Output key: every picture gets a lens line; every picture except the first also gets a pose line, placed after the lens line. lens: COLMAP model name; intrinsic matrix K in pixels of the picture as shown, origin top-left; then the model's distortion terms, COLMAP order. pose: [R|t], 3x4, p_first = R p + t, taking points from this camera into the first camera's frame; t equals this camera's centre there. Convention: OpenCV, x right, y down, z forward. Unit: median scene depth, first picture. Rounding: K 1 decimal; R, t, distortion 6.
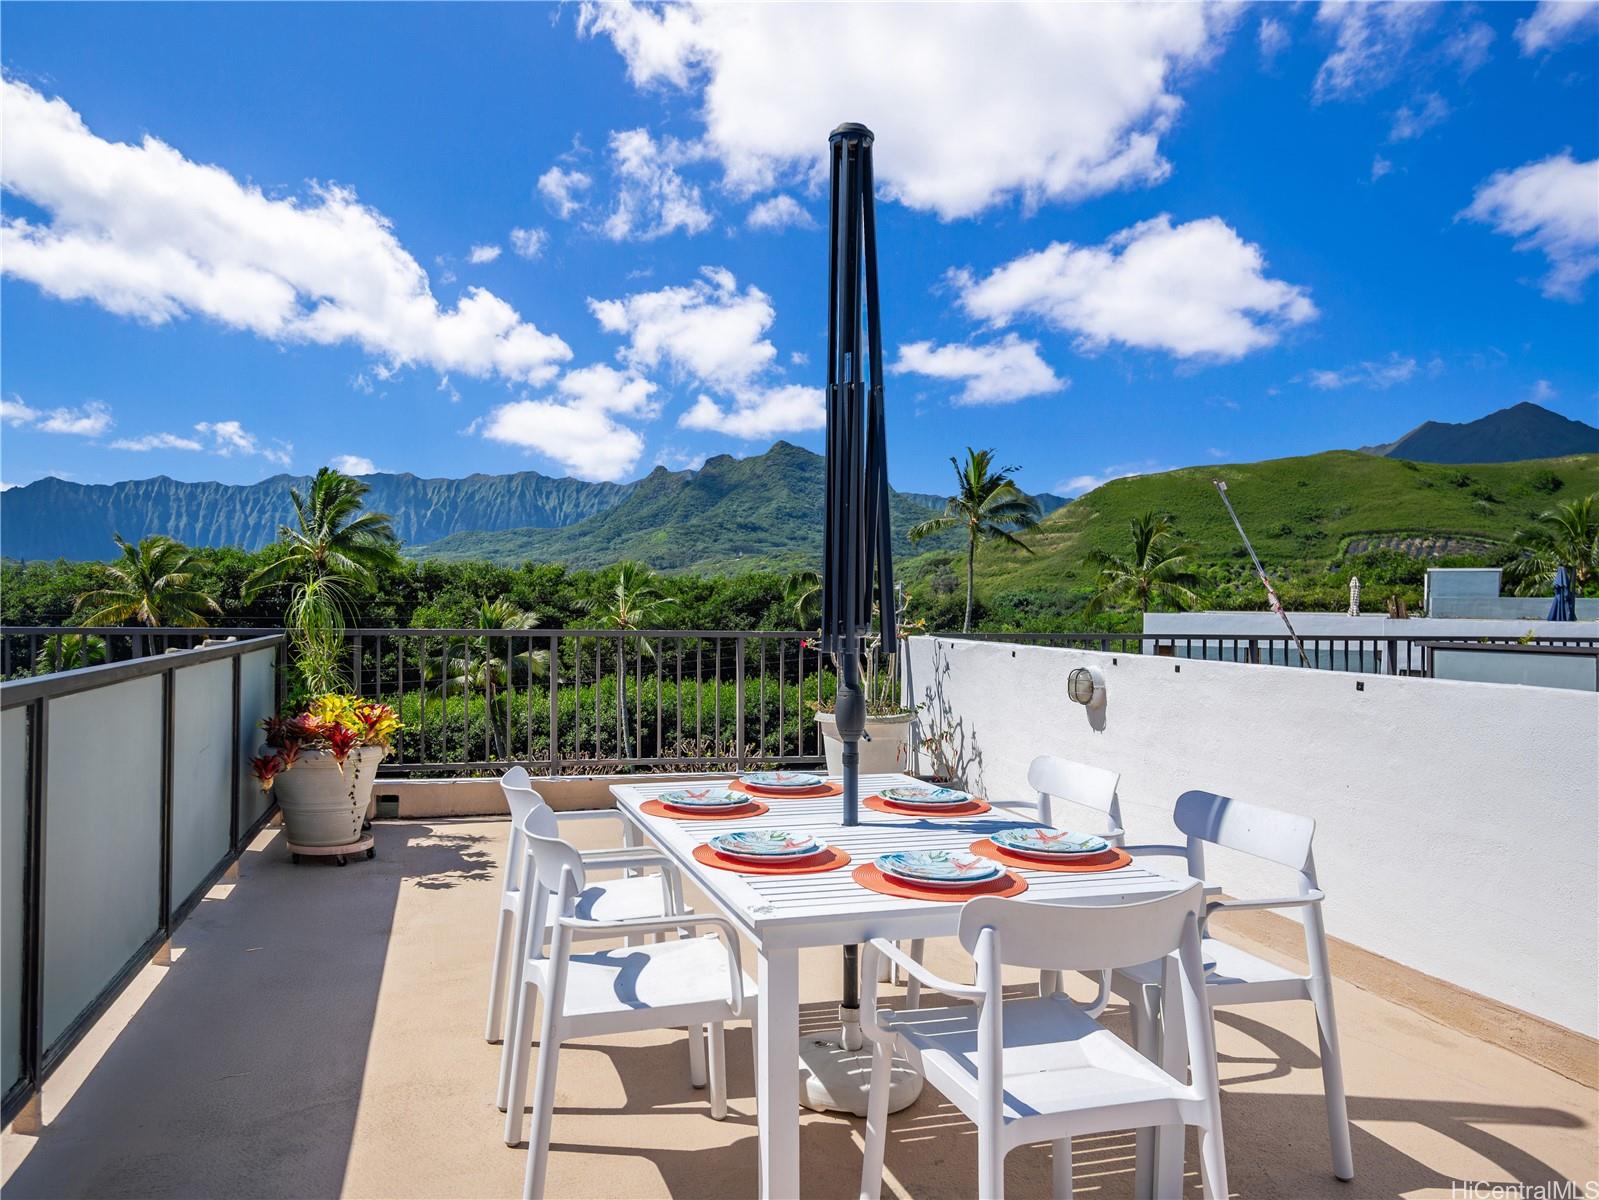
lens RADIAL K [[1194.9, 0, 799.5], [0, 1194.9, 600.0], [0, 0, 1]] dist [0.007865, 0.002120]
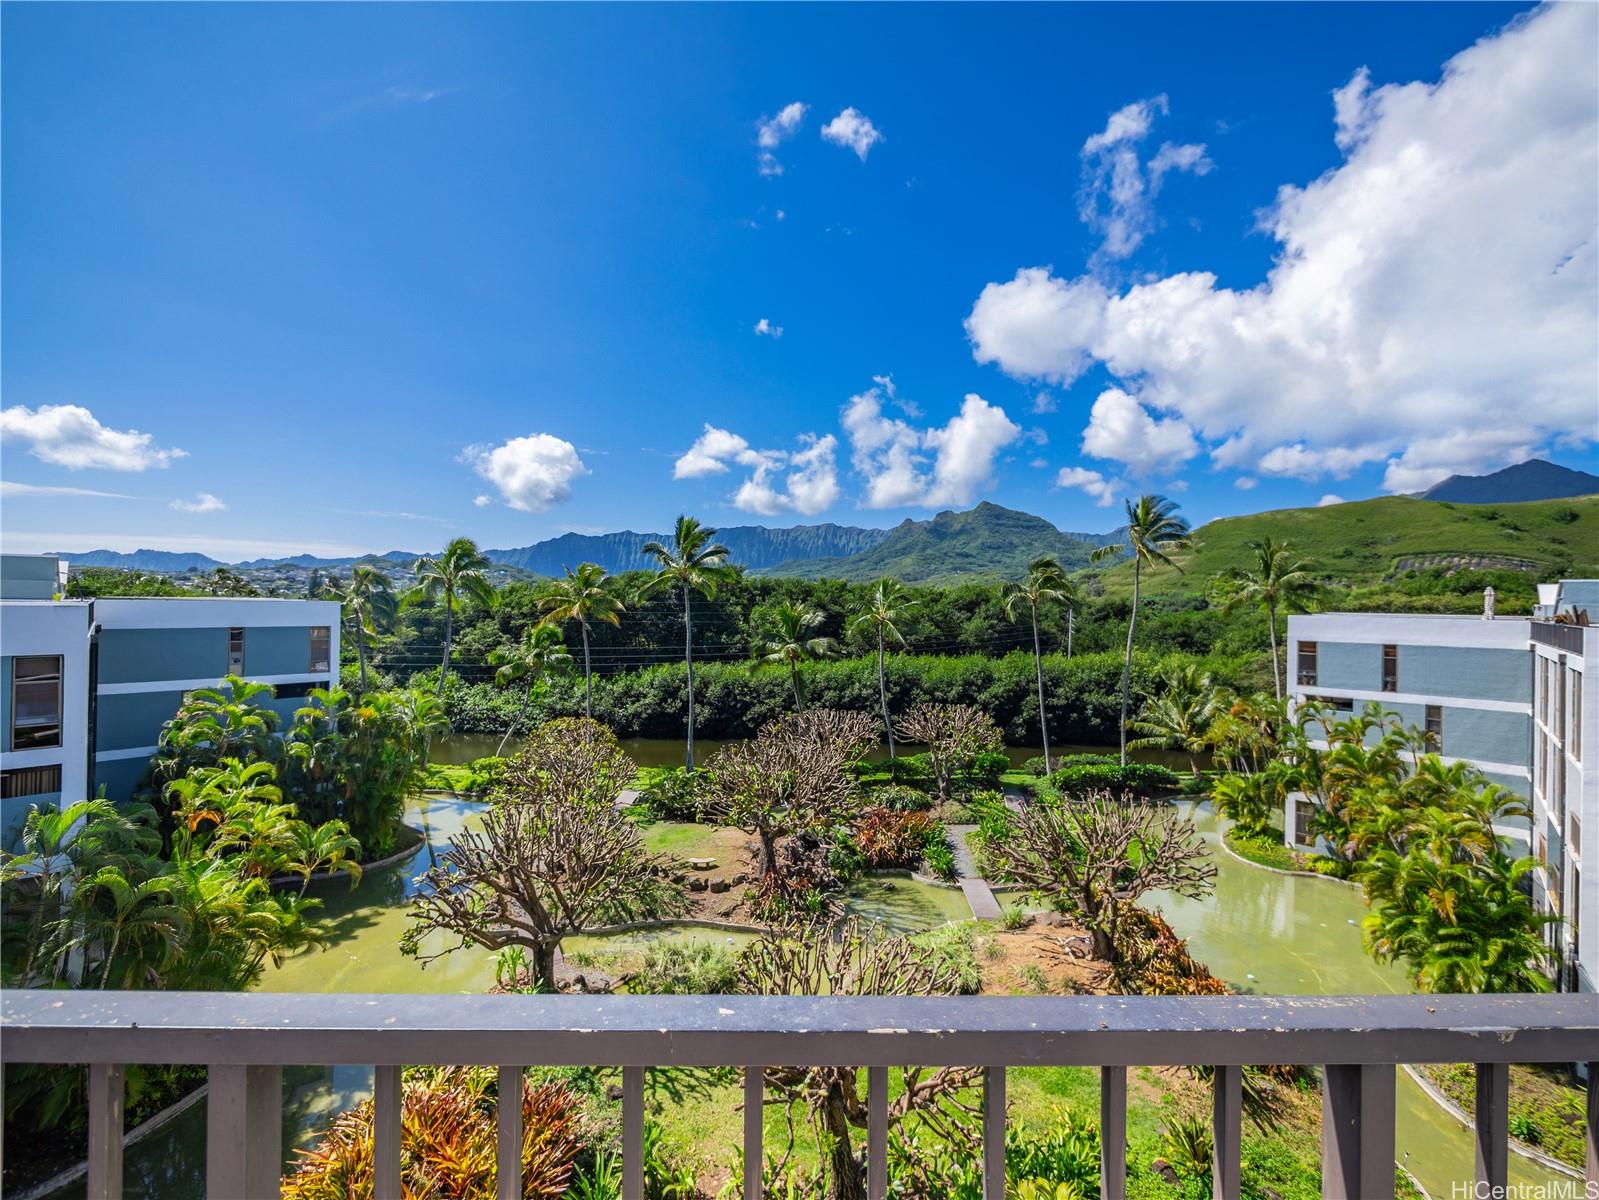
lens RADIAL K [[666.5, 0, 797.8], [0, 666.5, 603.5], [0, 0, 1]] dist [-0.003465, -0.000395]
pose [[0.961094, 0.006090, -0.276155, -0.013149], [-0.003882, 0.999956, 0.008539, -0.003802], [0.276195, -0.007135, 0.961075, 0.115676]]
